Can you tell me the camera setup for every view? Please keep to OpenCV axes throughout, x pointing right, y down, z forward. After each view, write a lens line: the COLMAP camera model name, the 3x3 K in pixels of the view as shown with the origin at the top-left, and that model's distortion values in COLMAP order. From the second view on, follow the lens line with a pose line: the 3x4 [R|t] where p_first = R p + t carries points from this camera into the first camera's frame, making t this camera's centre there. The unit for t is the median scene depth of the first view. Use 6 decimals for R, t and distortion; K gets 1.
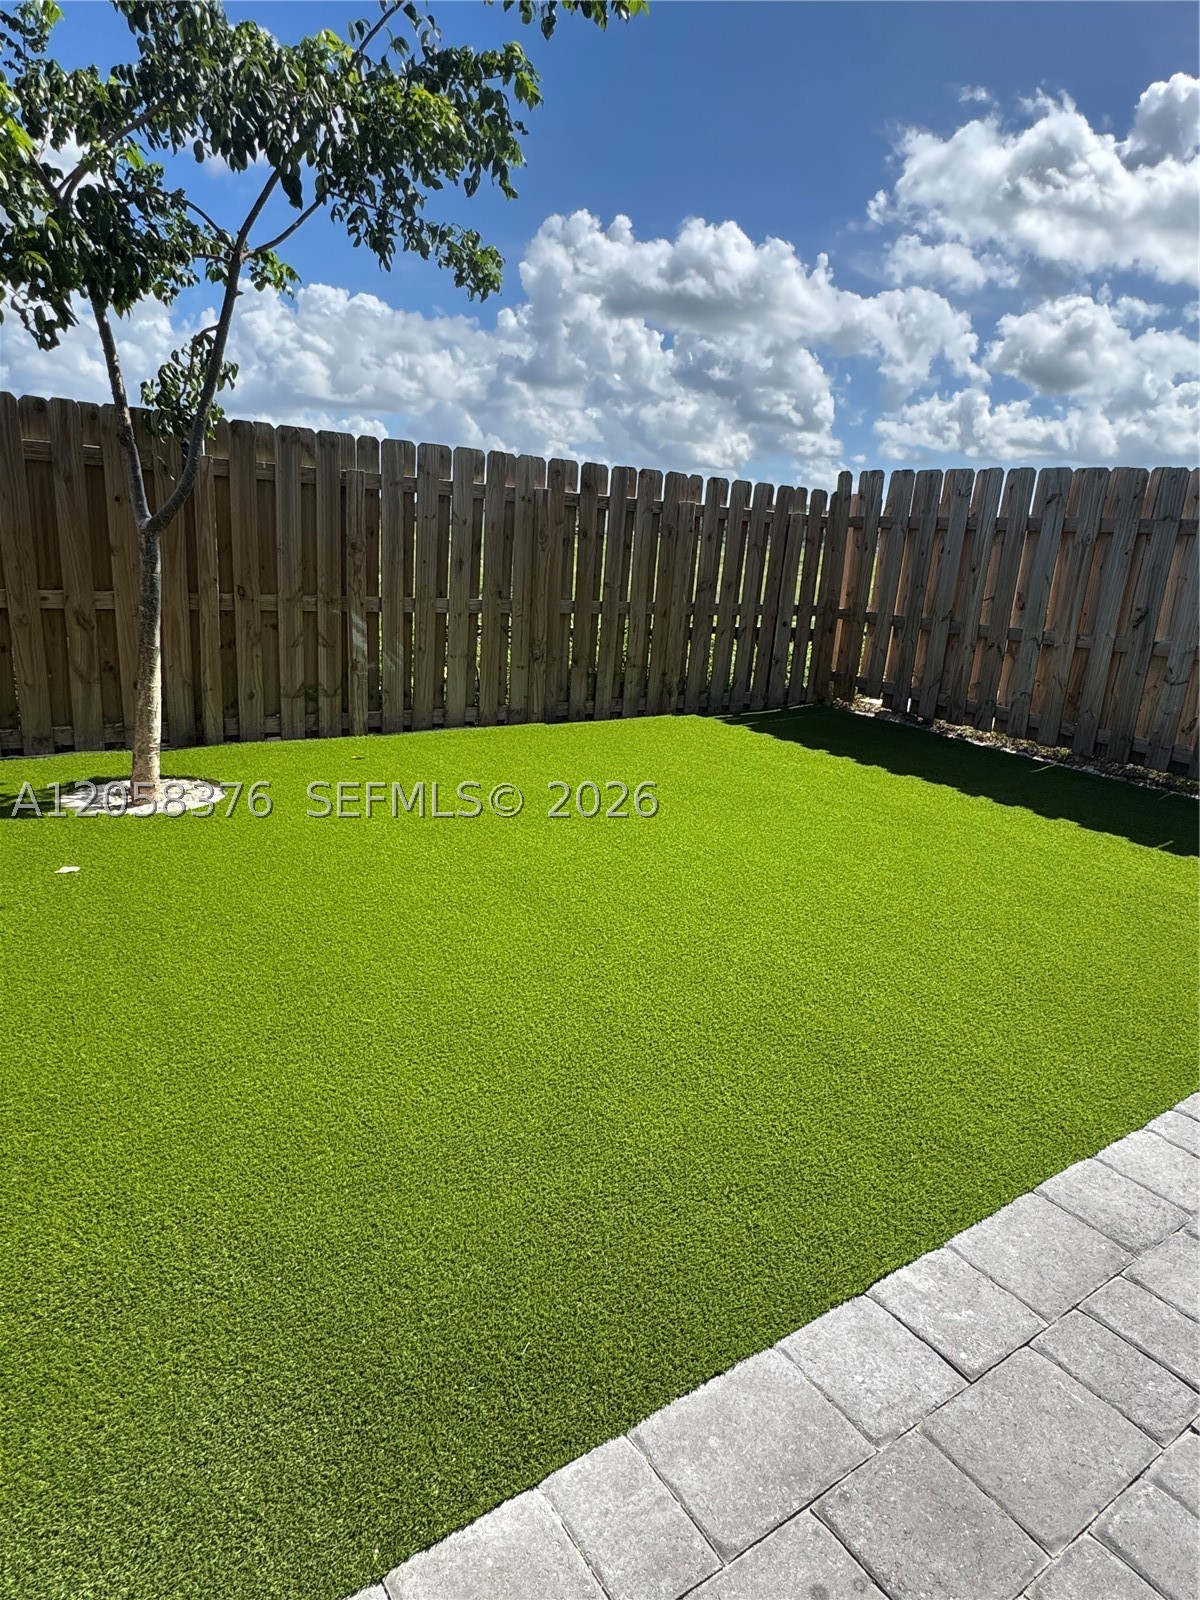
lens RADIAL K [[930.7, 0, 599.5], [0, 930.7, 795.9], [0, 0, 1]] dist [0.005708, 0.000634]
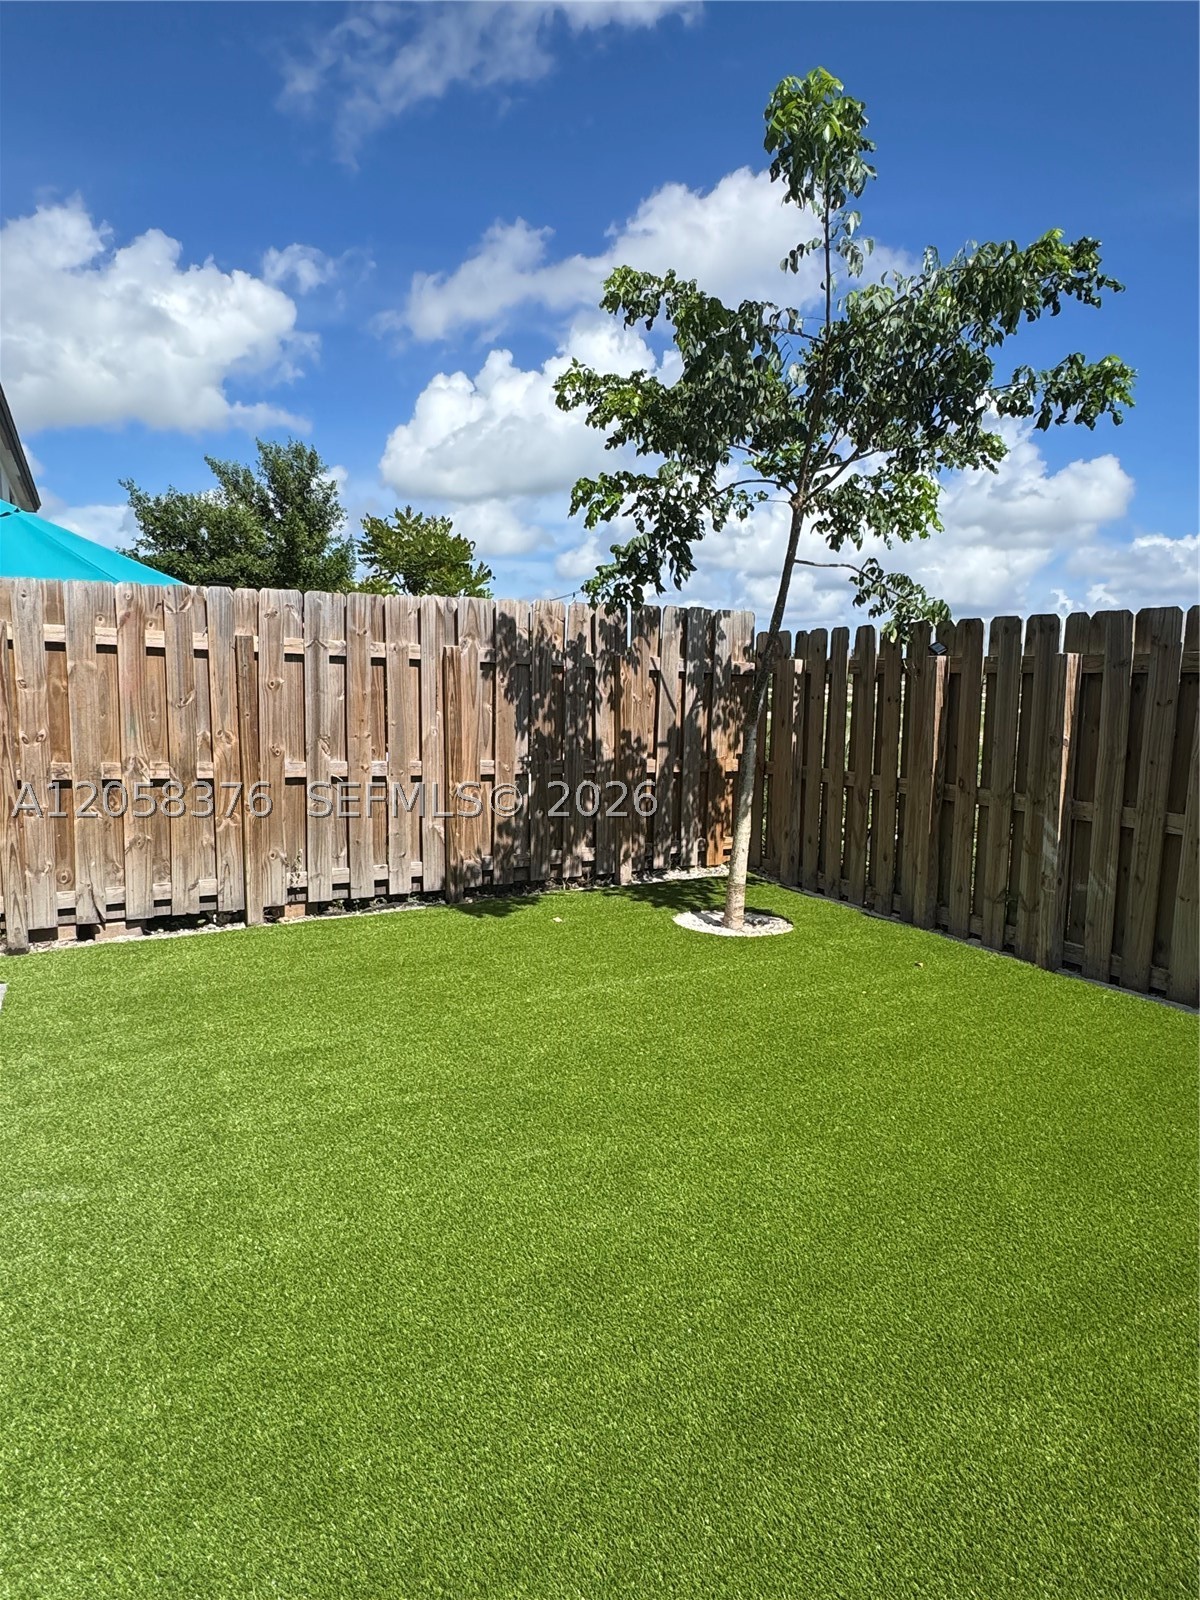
lens RADIAL K [[1010.1, 0, 600.4], [0, 1010.1, 806.4], [0, 0, 1]] dist [-0.004048, -0.000352]
pose [[-0.117434, 0.061350, -0.991184, 0.684597], [-0.284524, 0.954170, 0.092769, -0.176951], [0.951449, 0.292910, -0.094596, 0.704726]]
